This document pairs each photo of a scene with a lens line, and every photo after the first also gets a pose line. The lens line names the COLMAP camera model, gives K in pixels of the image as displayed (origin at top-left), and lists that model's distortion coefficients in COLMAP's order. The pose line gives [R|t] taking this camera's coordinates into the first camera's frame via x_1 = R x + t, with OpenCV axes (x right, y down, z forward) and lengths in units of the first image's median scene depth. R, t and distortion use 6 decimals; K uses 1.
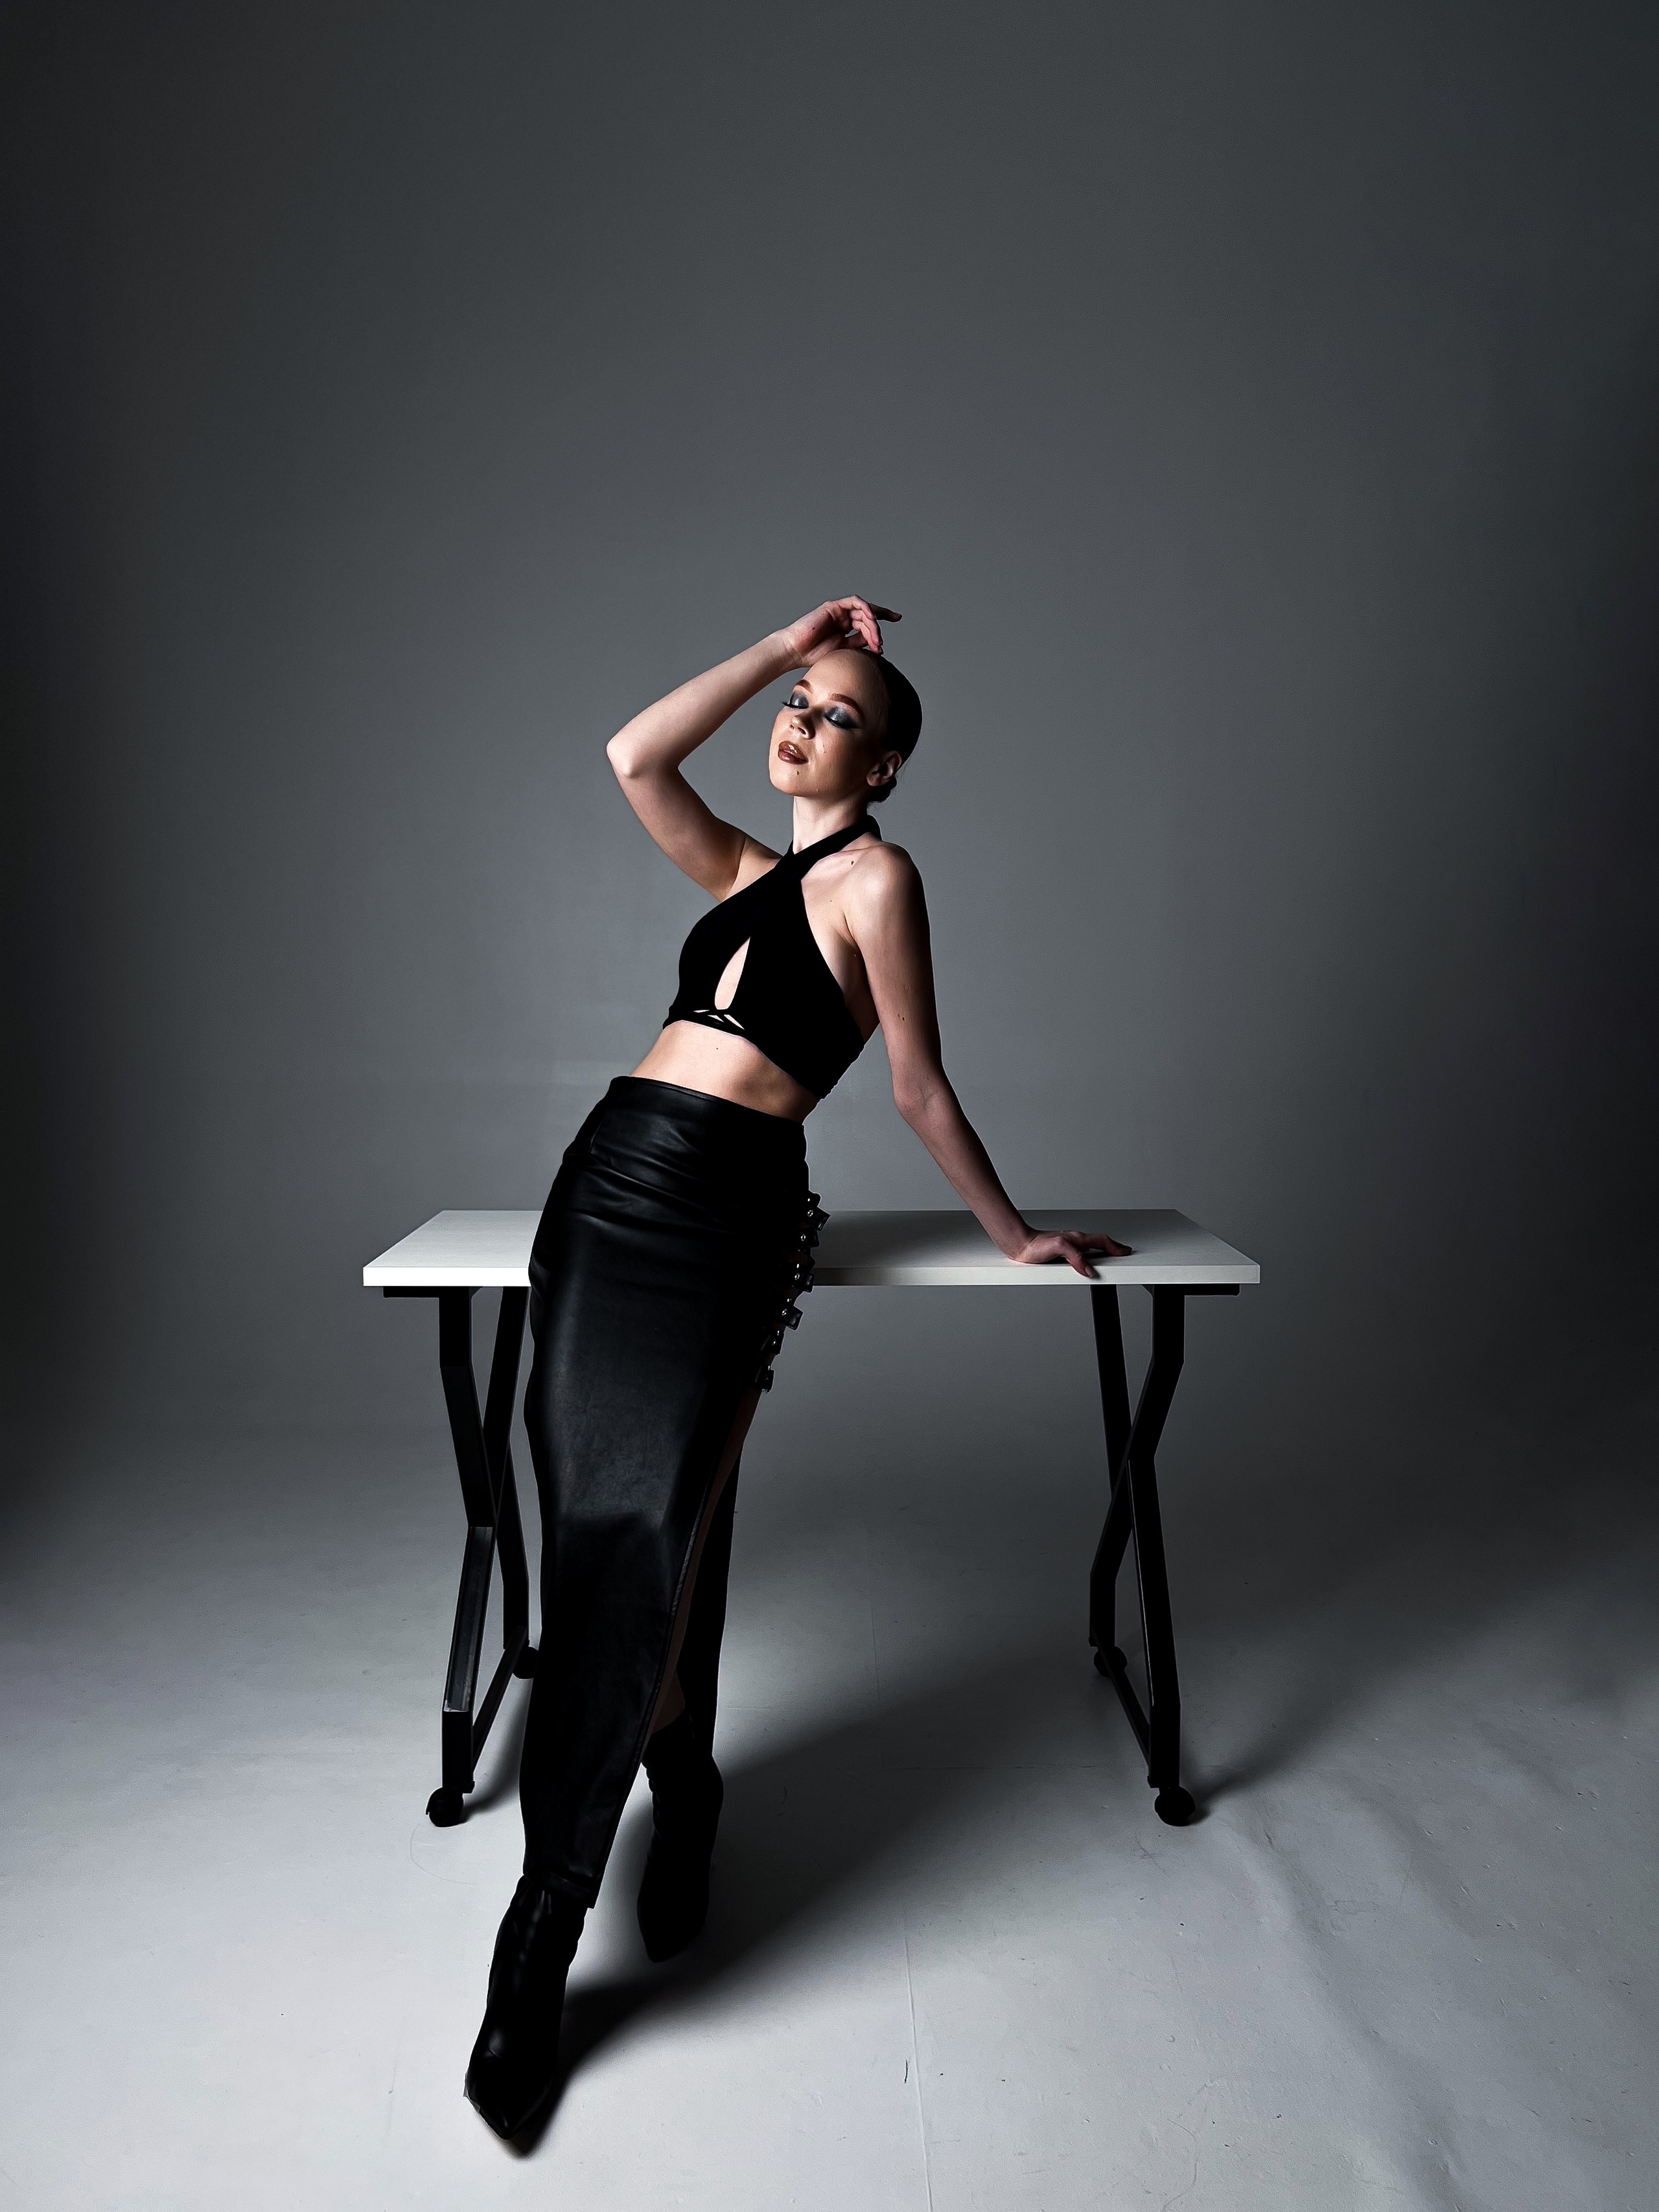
lens RADIAL K [[1682.3, 0, 831.2], [0, 1682.3, 1122.8], [0, 0, 1]] dist [0.008513, -0.022162]
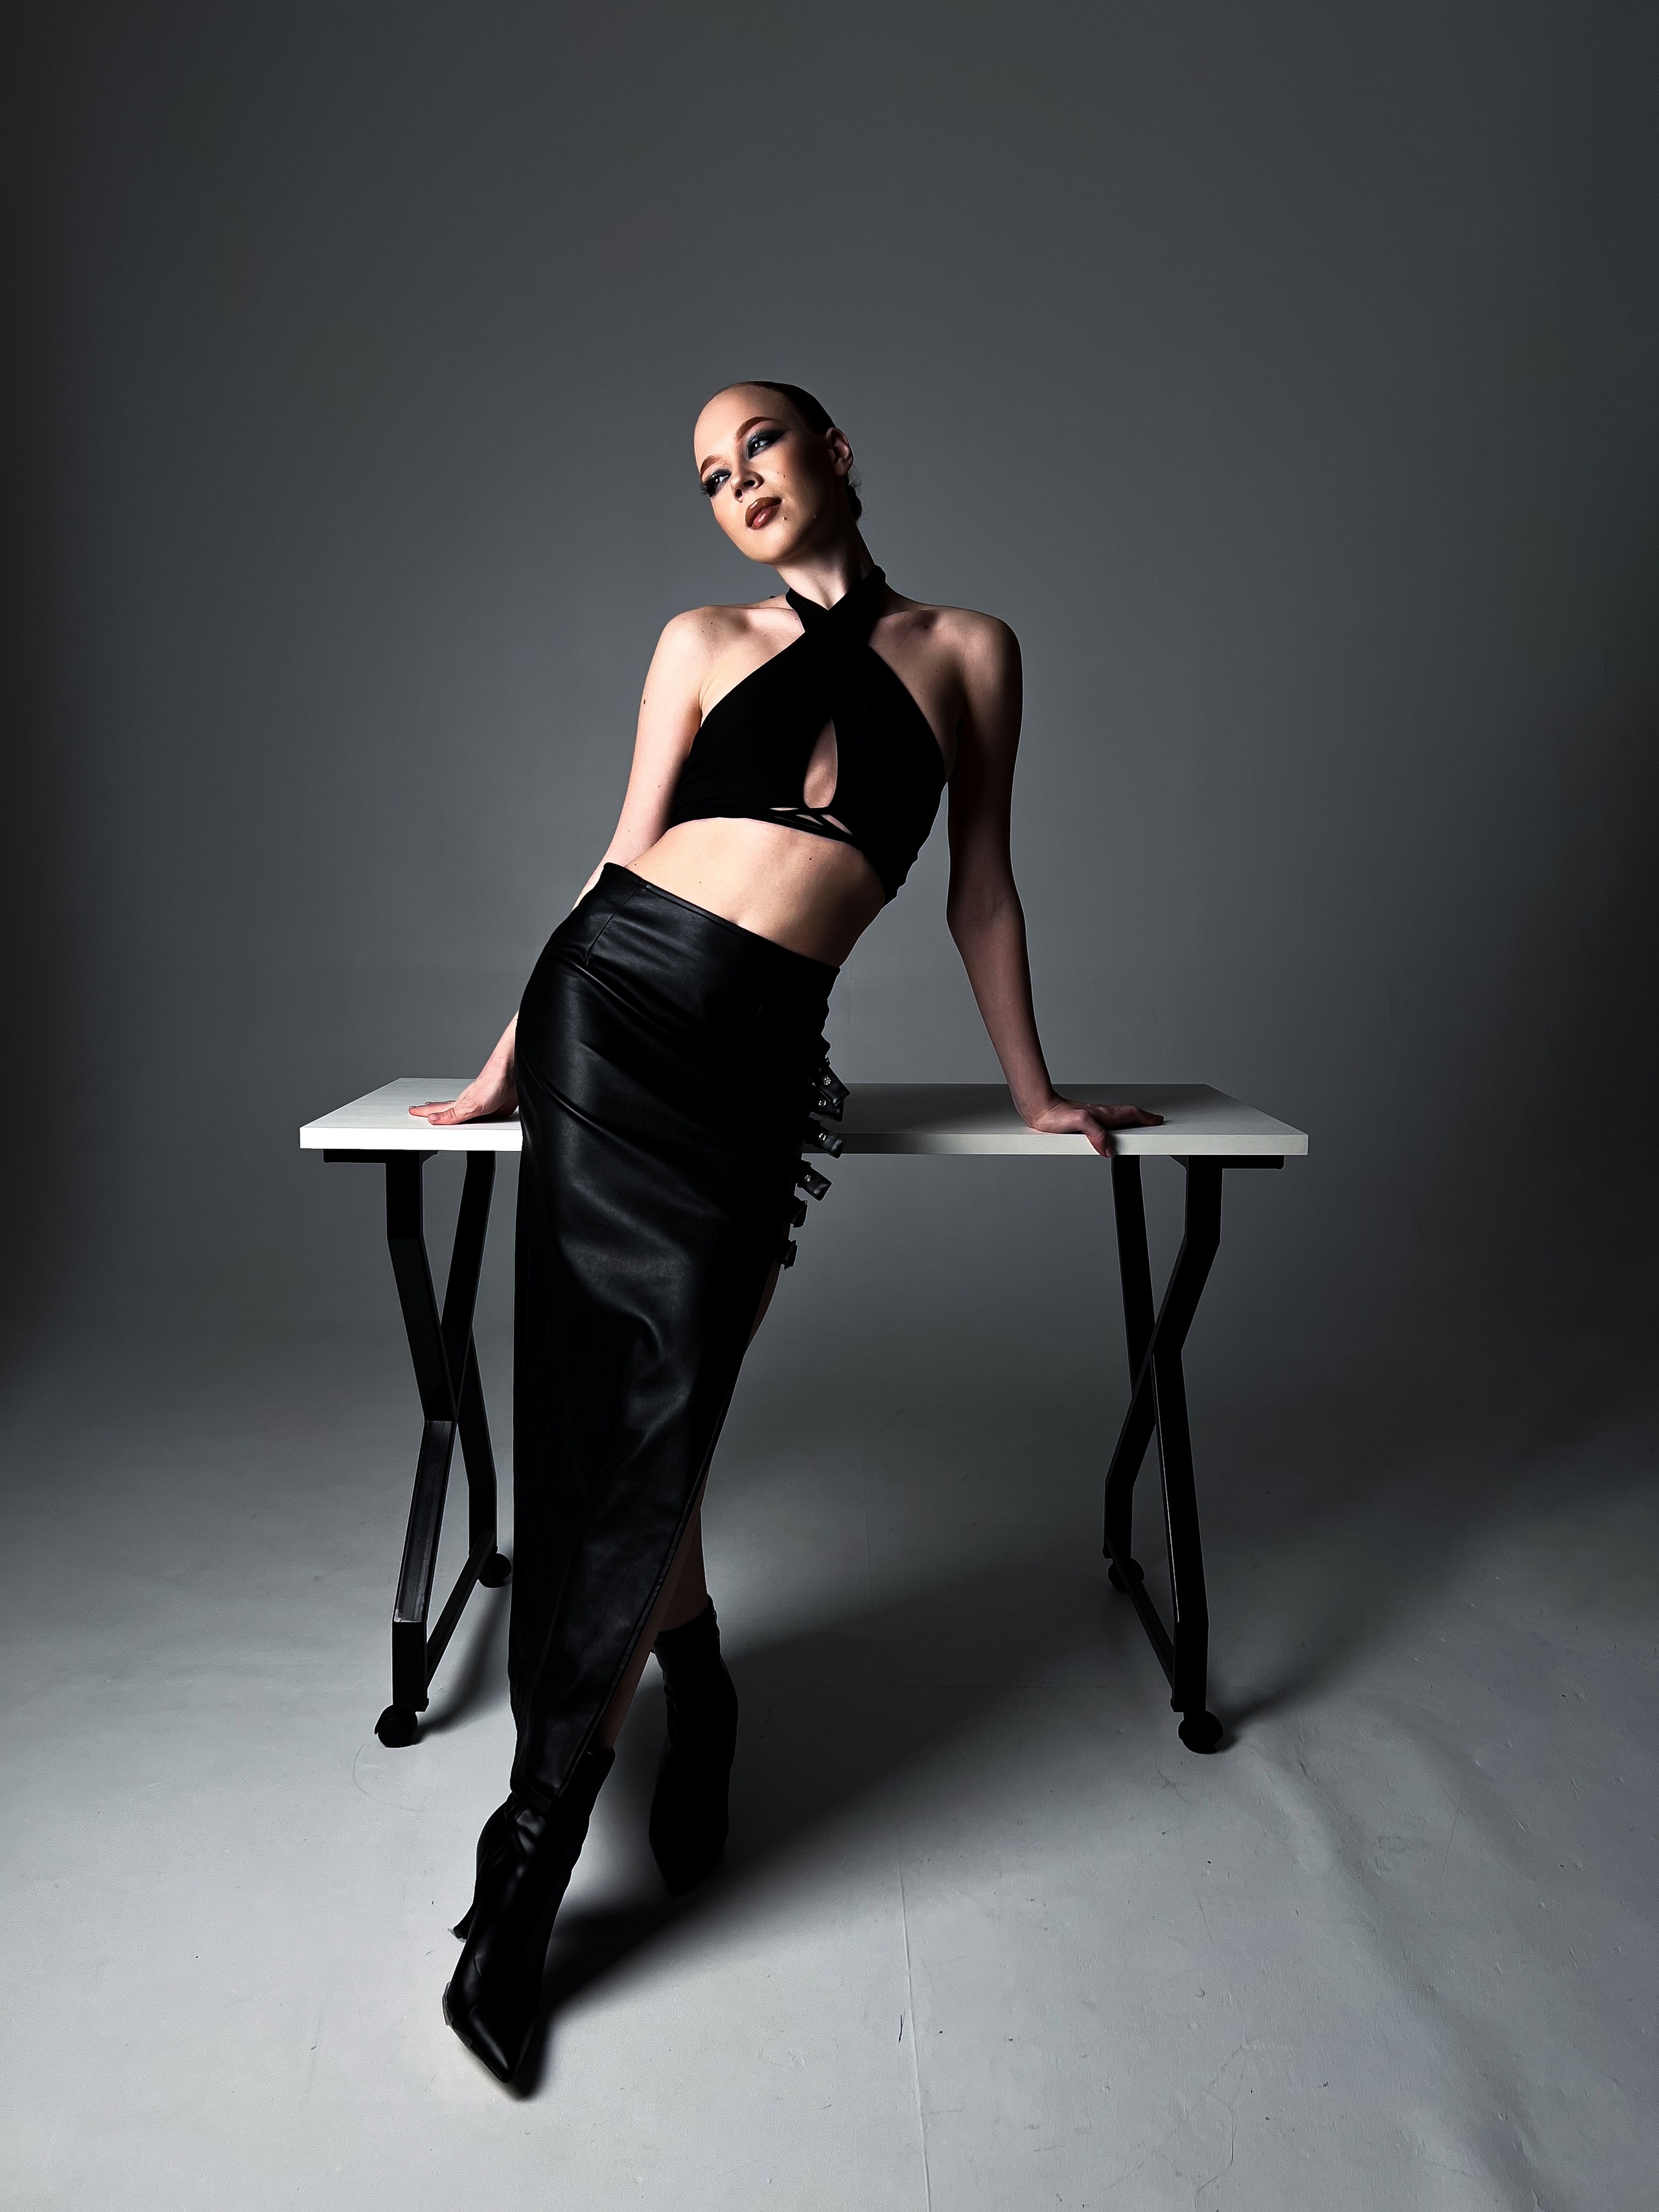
lens RADIAL K [[1682.3, 0, 842.0], [0, 1682.3, 1111.4], [0, 0, 1]] dist [0.008513, -0.022162]
pose [[0.999938, 0.009879, 0.005115, 0.003734], [-0.010068, 0.999214, 0.038335, 0.040229], [-0.004732, -0.038384, 0.999252, 0.109671]]
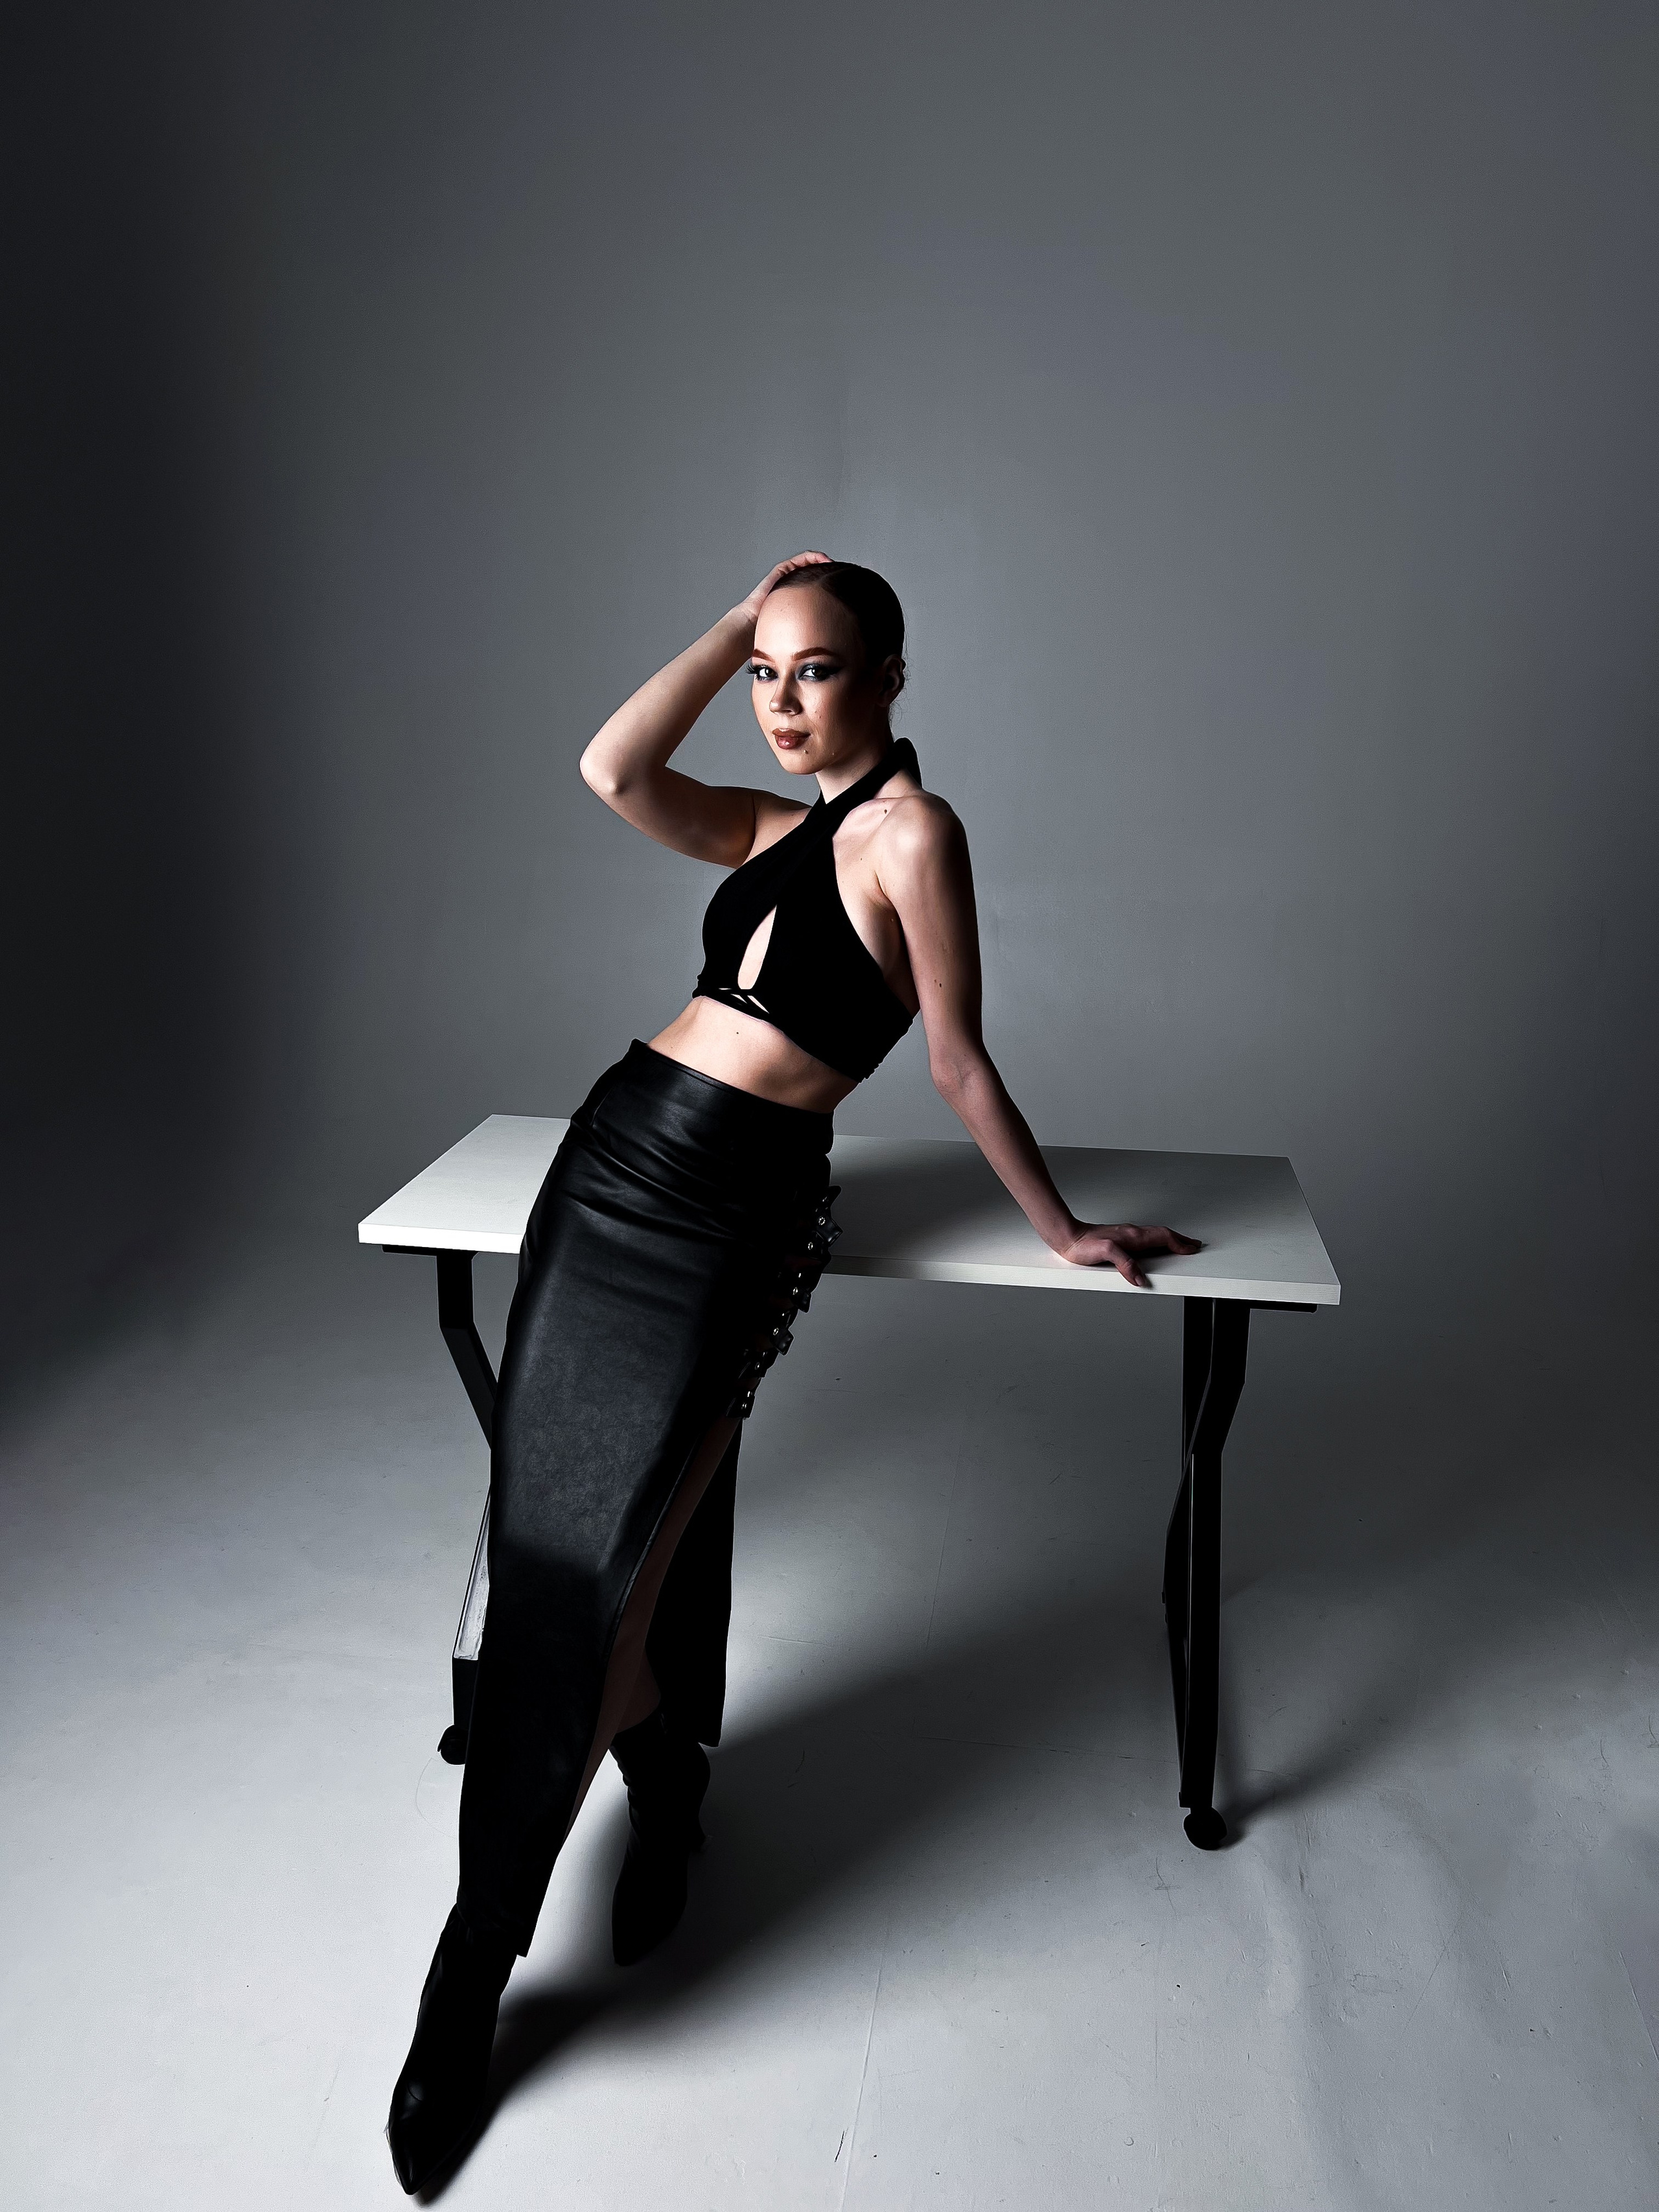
lens RADIAL K [[1682.3, 0, 841.4], [0, 1682.3, 1111.1], [0, 0, 1]] dist [0.008513, -0.022162]
pose [[0.988214, 0.055281, -0.142750, 0.118994], [-0.028988, 0.983223, 0.180087, -0.151513], [0.150311, -0.173827, 0.973237, 0.132710]]
